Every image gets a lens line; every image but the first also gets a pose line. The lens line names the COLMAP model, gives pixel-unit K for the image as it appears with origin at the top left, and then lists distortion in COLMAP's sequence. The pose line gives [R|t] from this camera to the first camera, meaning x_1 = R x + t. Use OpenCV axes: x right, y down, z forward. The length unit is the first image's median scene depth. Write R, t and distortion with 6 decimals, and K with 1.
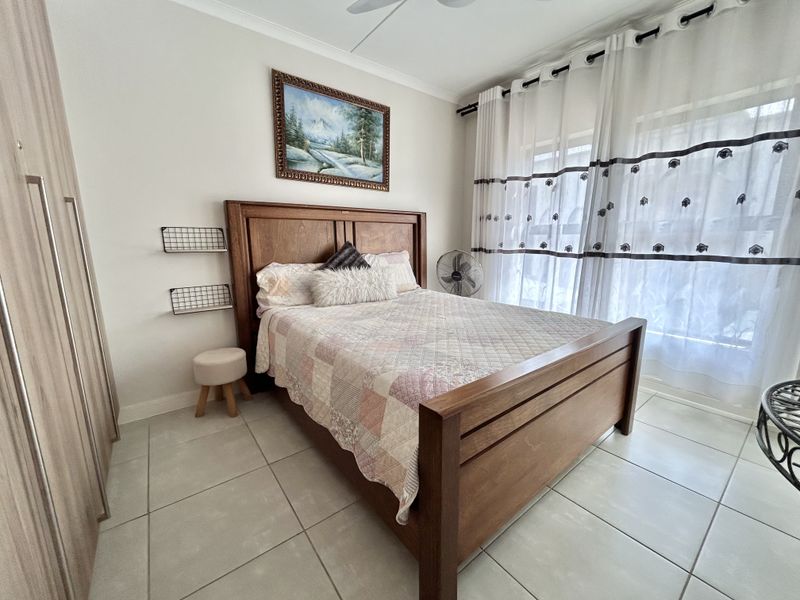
lens RADIAL K [[323.1, 0, 402.7], [0, 323.1, 301.4], [0, 0, 1]] dist [0.000940, 0.000809]
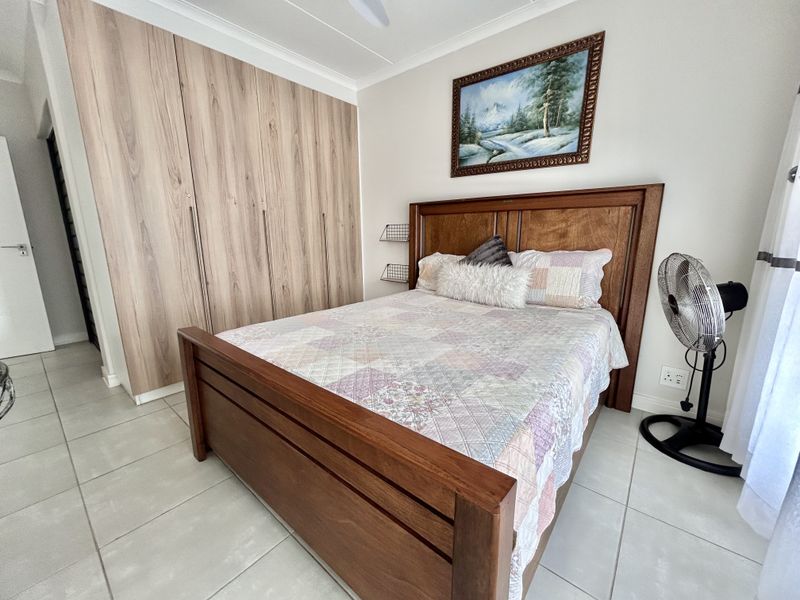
lens RADIAL K [[323.1, 0, 402.4], [0, 323.1, 303.0], [0, 0, 1]] dist [0.000940, 0.000809]
pose [[0.225323, 0.209861, -0.951413, 0.680468], [-0.178818, 0.968845, 0.171357, -0.111614], [0.957733, 0.131519, 0.255831, 0.559456]]
